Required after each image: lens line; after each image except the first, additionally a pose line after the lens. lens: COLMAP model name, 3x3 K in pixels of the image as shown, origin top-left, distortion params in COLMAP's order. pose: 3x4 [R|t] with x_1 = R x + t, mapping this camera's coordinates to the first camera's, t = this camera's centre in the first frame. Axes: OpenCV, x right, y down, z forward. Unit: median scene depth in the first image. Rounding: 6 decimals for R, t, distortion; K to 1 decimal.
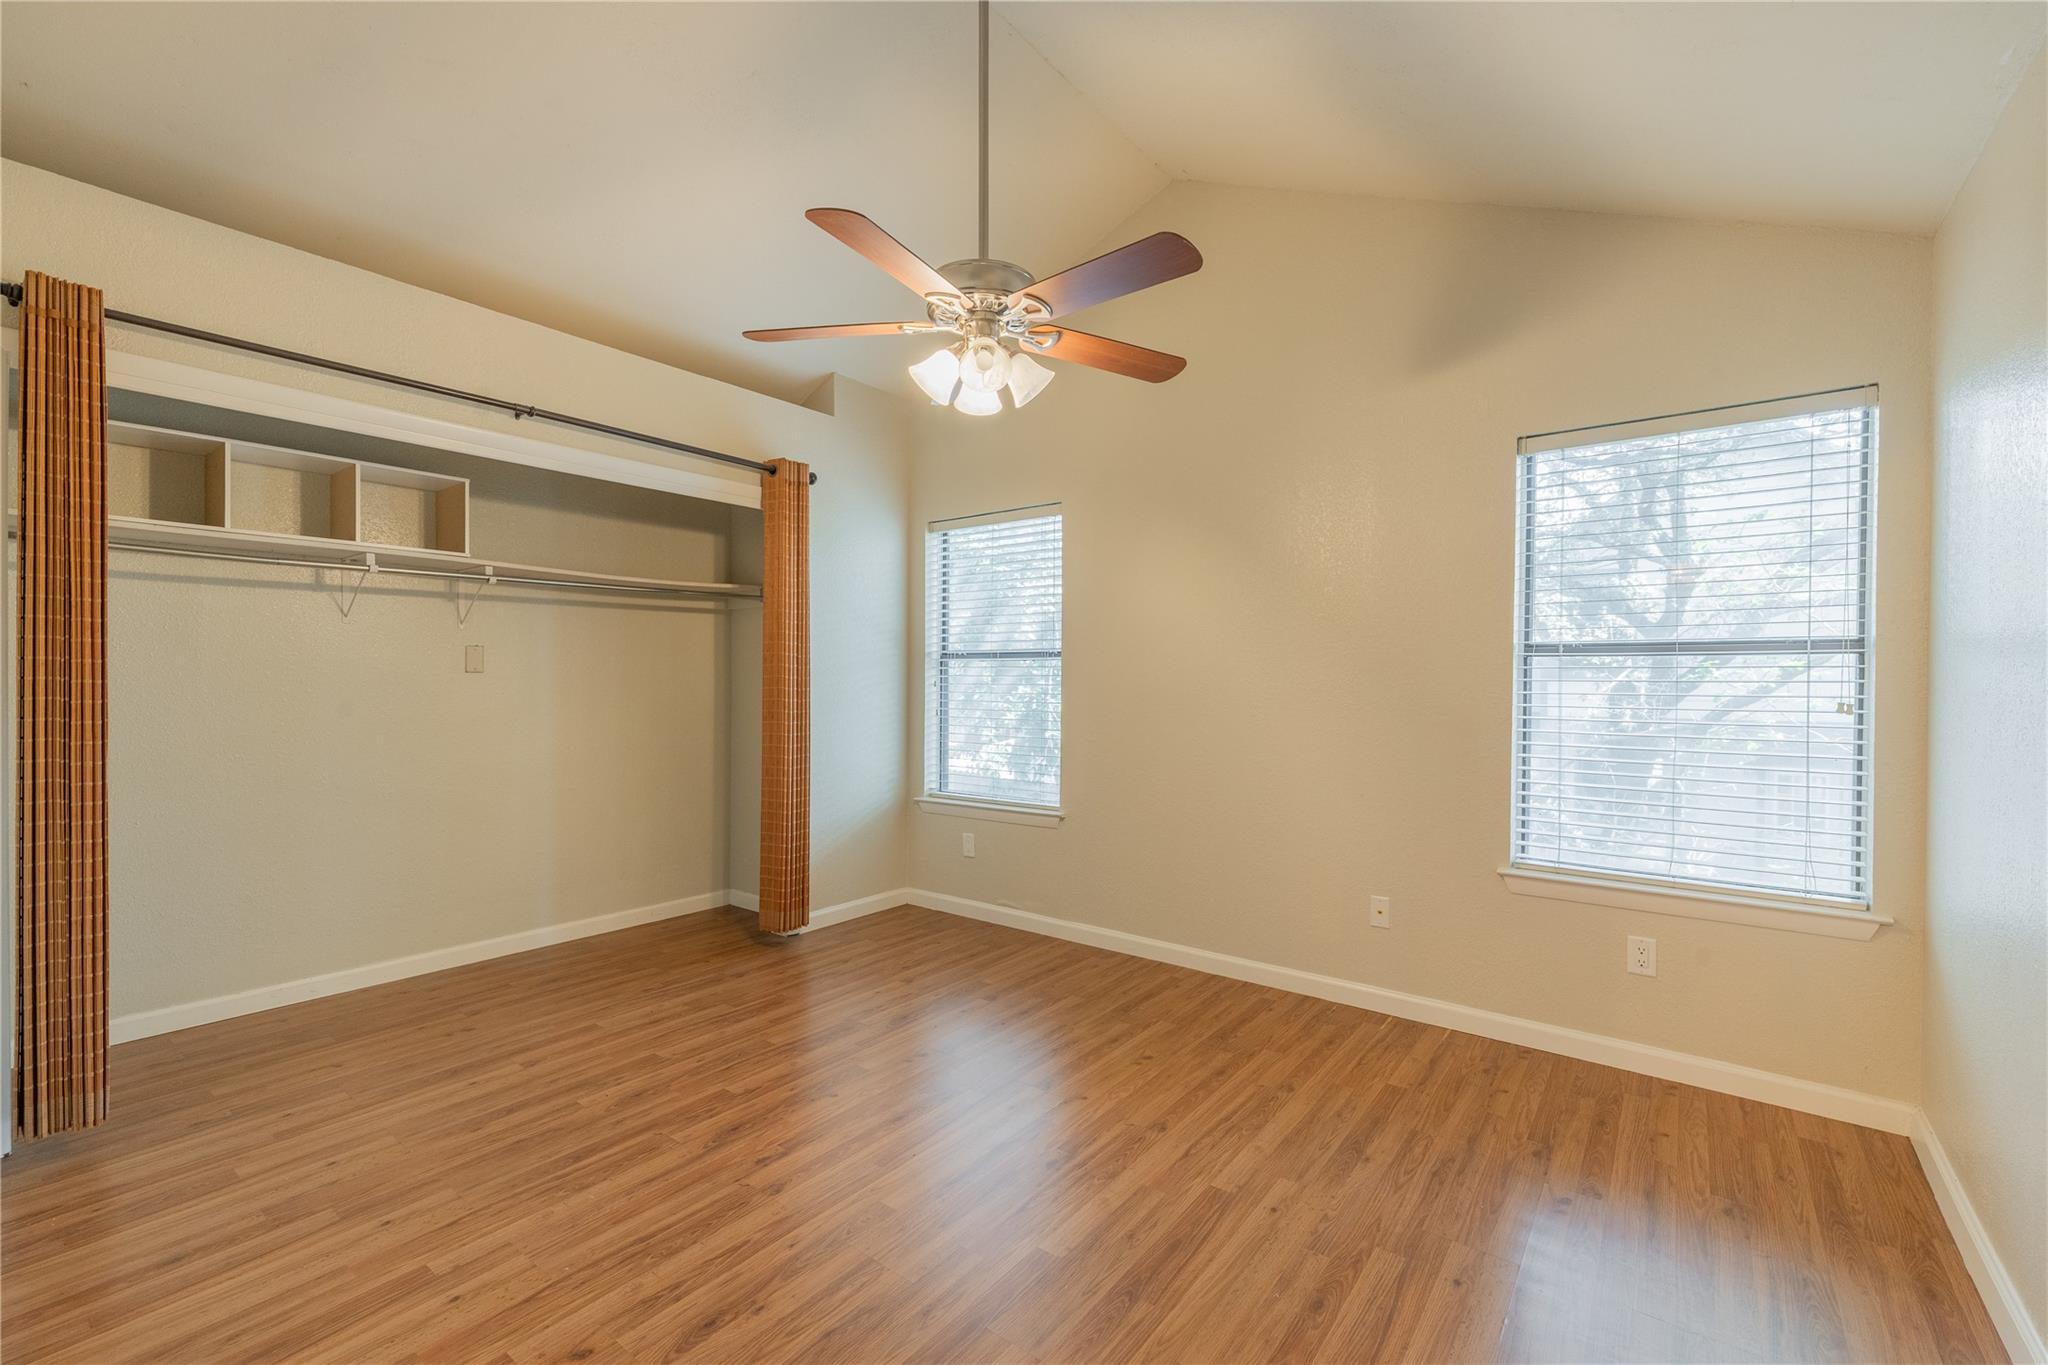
lens RADIAL K [[853.2, 0, 1018.9], [0, 853.2, 685.5], [0, 0, 1]] dist [-0.001178, 0.000151]
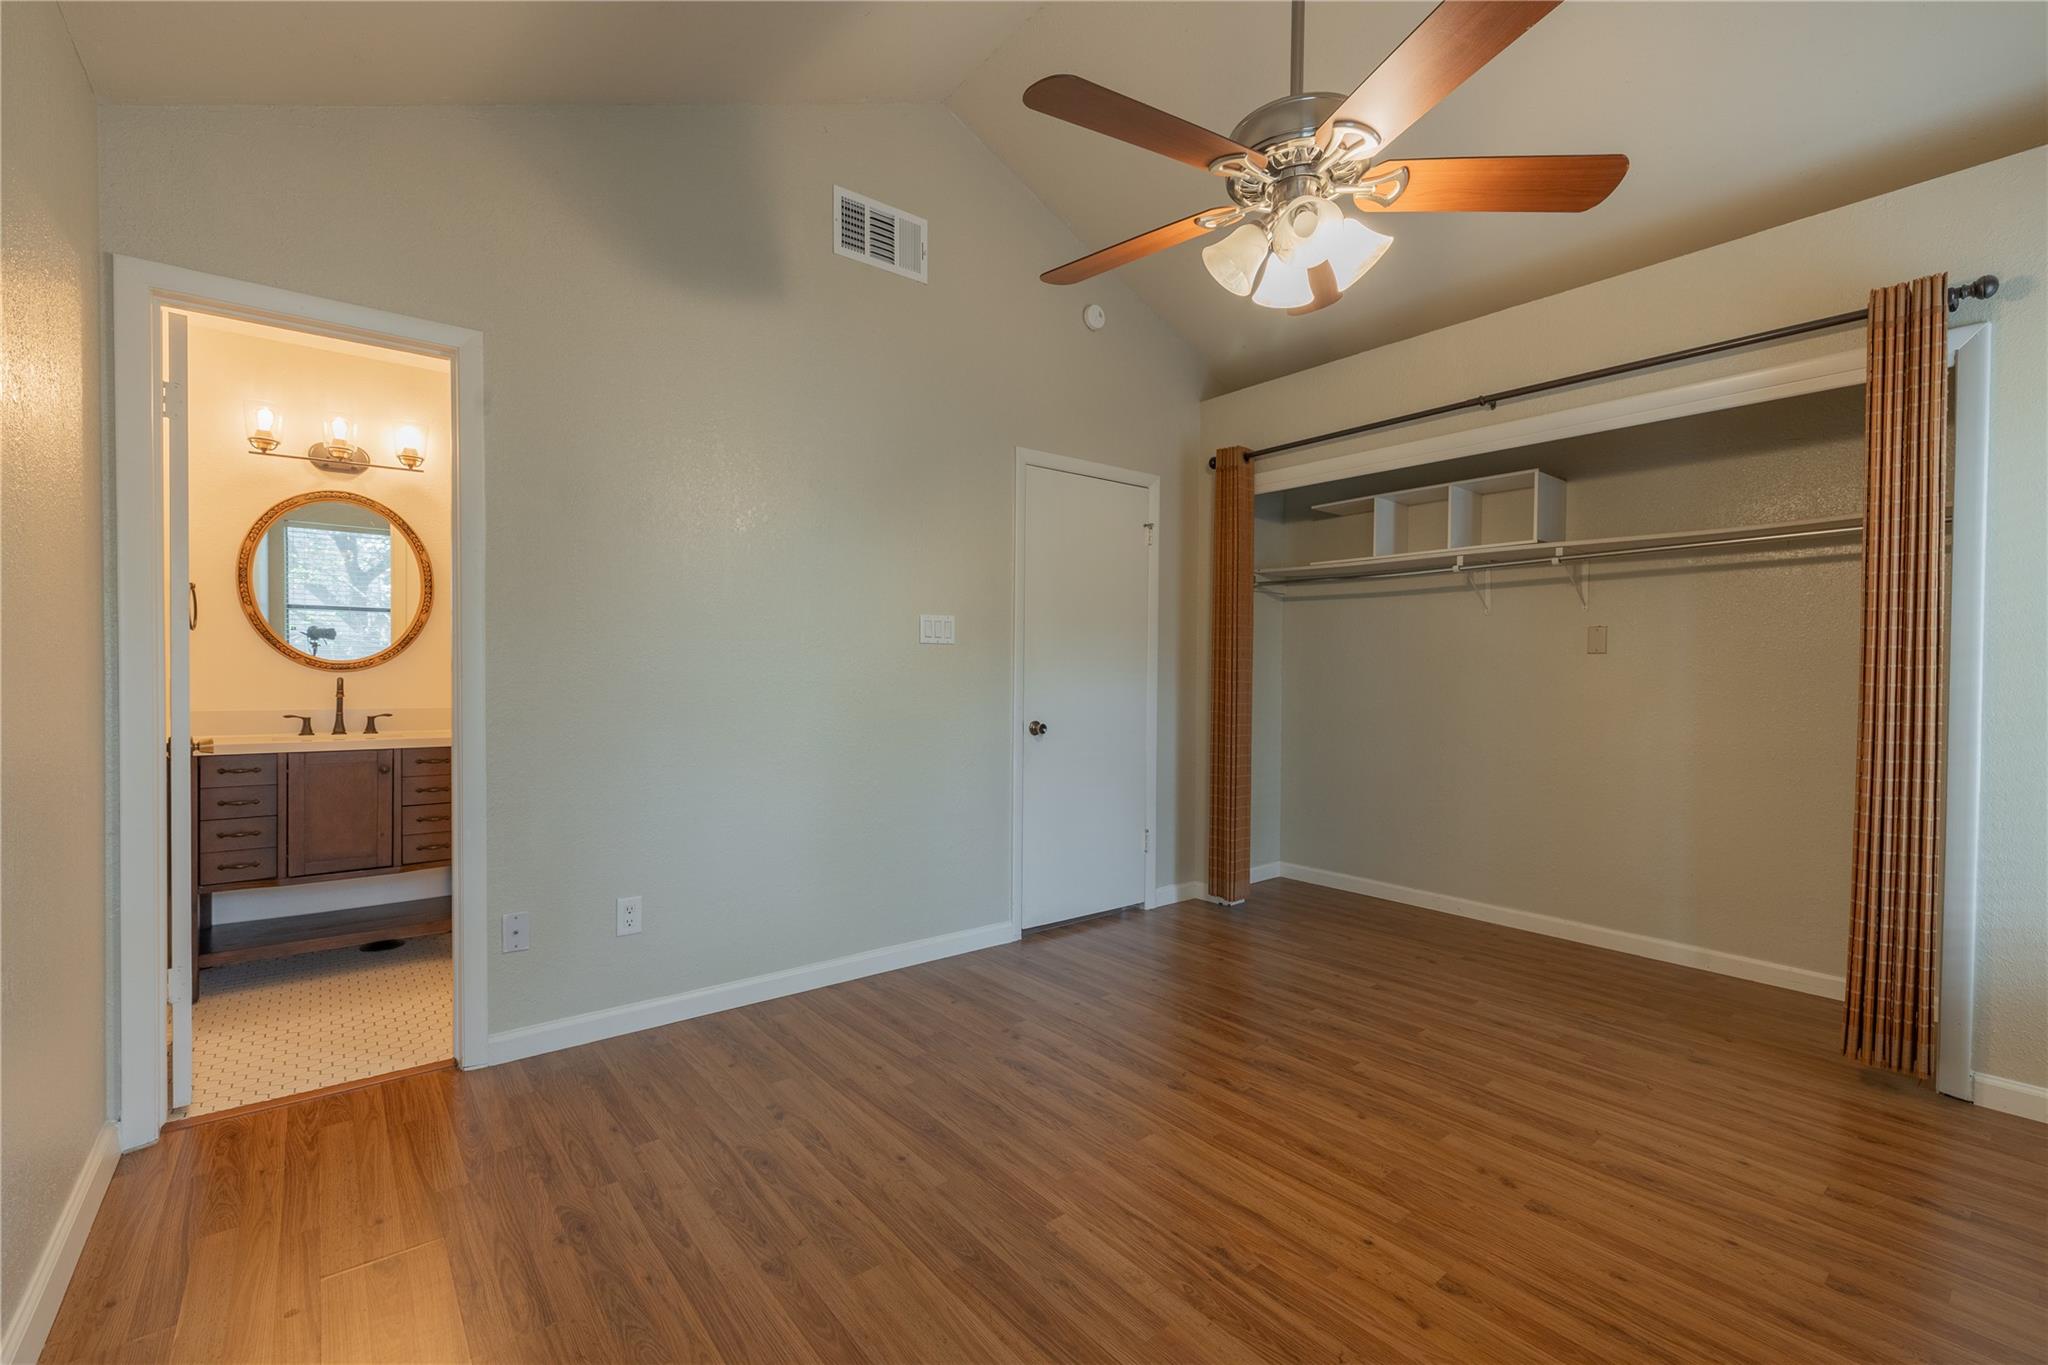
lens RADIAL K [[853.2, 0, 1018.9], [0, 853.2, 685.5], [0, 0, 1]] dist [-0.001178, 0.000151]
pose [[-0.220472, 0.007126, -0.975367, 0.598585], [-0.016972, 0.999794, 0.011141, 0.027868], [0.975246, 0.019010, -0.220305, 0.704870]]
